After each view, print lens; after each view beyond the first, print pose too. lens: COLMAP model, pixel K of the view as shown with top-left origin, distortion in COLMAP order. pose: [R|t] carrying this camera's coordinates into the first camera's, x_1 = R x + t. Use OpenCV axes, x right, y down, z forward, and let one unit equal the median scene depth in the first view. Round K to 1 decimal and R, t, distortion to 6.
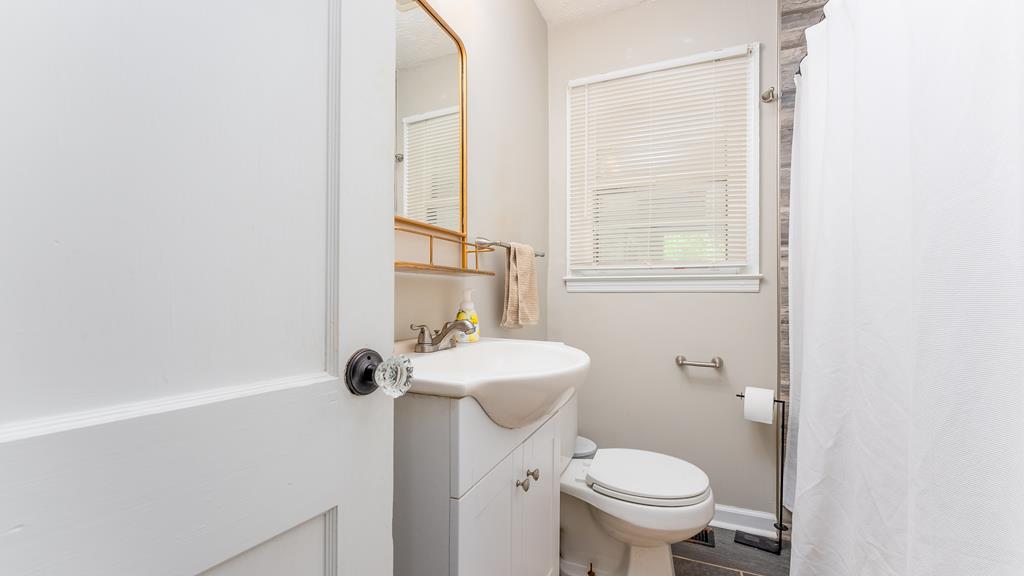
lens RADIAL K [[407.9, 0, 507.8], [0, 407.9, 295.8], [0, 0, 1]] dist [0.001621, -0.000431]
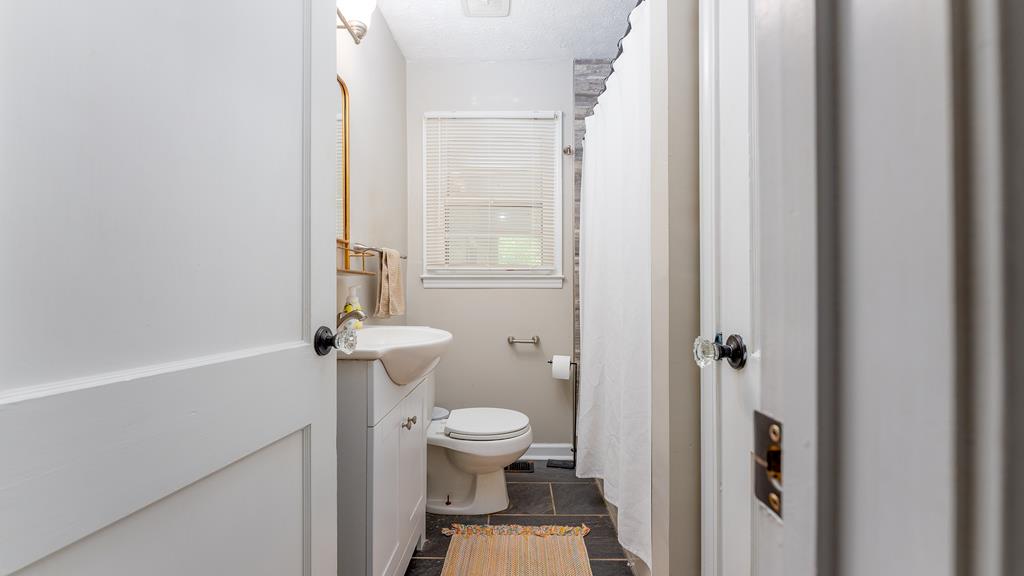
lens RADIAL K [[407.9, 0, 512.4], [0, 407.9, 288.5], [0, 0, 1]] dist [0.001621, -0.000431]
pose [[0.920969, -0.000635, 0.389636, -0.102806], [0.002695, 0.999985, -0.004741, -0.002015], [-0.389627, 0.005417, 0.920957, -0.259390]]
